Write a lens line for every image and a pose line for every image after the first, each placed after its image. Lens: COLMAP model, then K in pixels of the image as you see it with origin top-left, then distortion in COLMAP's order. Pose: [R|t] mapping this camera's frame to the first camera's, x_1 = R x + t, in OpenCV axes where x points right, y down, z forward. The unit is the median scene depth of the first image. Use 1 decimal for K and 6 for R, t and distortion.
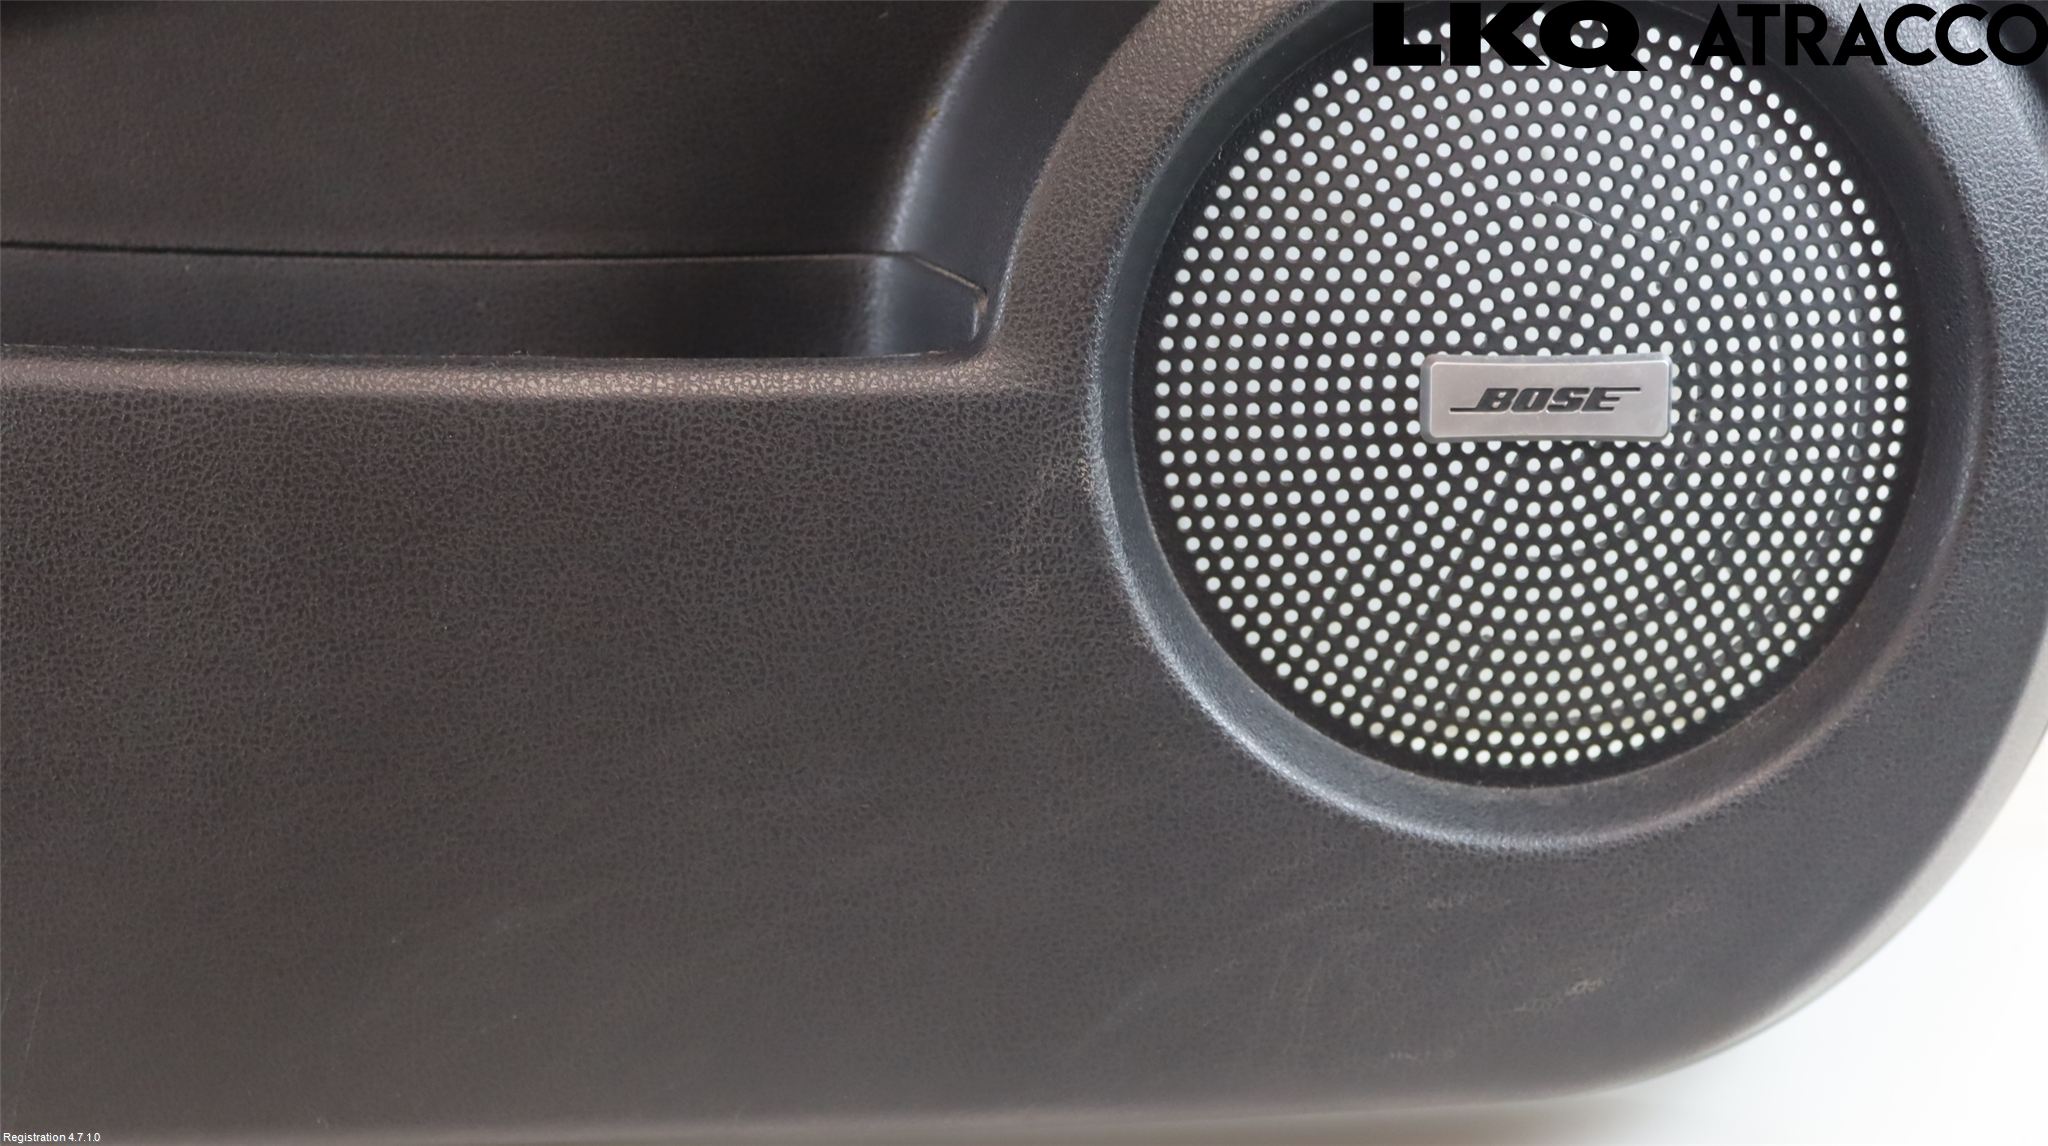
lens RADIAL K [[3199.6, 0, 1025.6], [0, 3199.6, 584.6], [0, 0, 1]] dist [-0.250693, 0.000000]
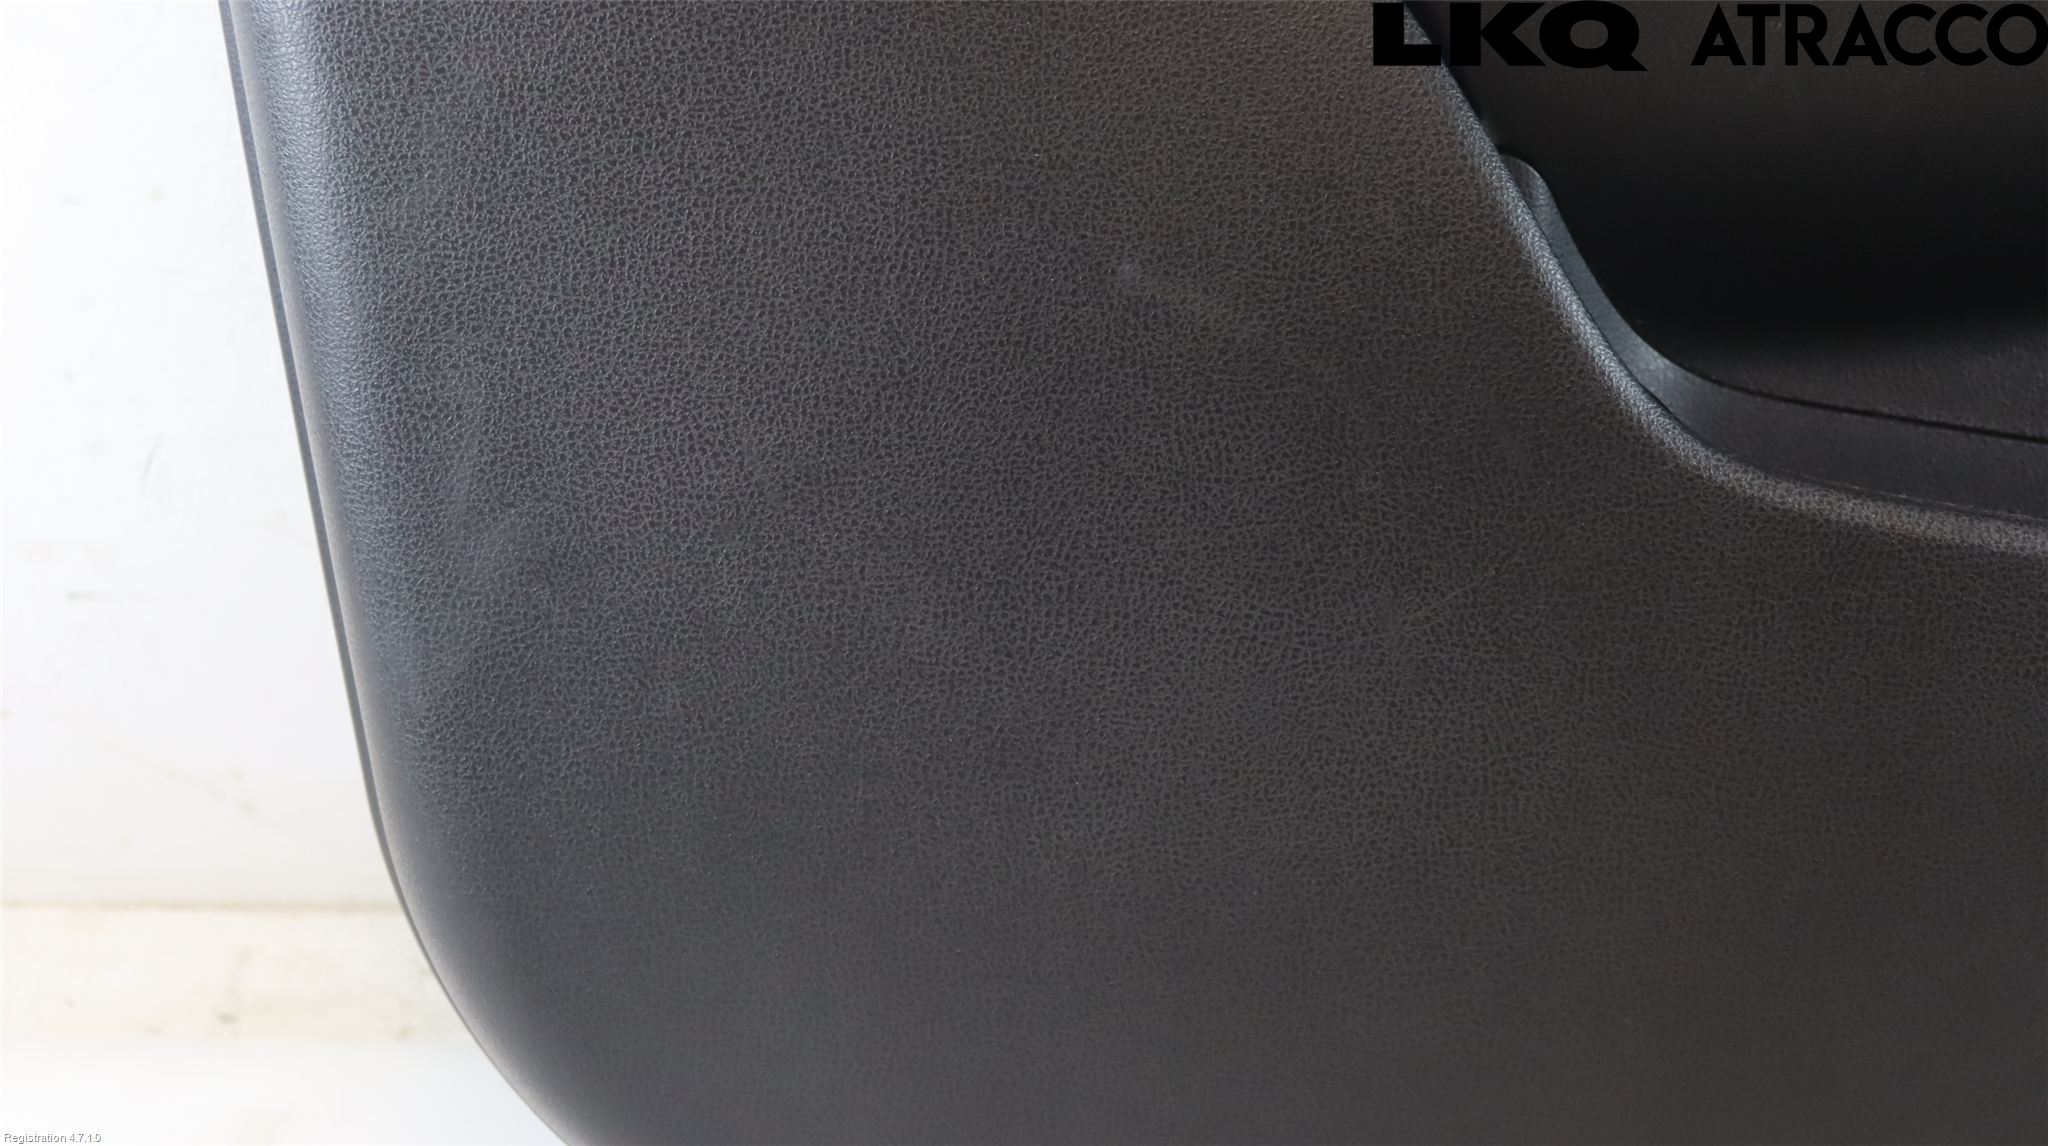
lens RADIAL K [[2805.5, 0, 1020.9], [0, 2805.5, 584.4], [0, 0, 1]] dist [-0.094079, 0.000000]
pose [[0.998044, 0.054582, -0.030479, -0.333070], [-0.056797, 0.995391, -0.077277, 0.009937], [0.026120, 0.078857, 0.996544, -0.005165]]
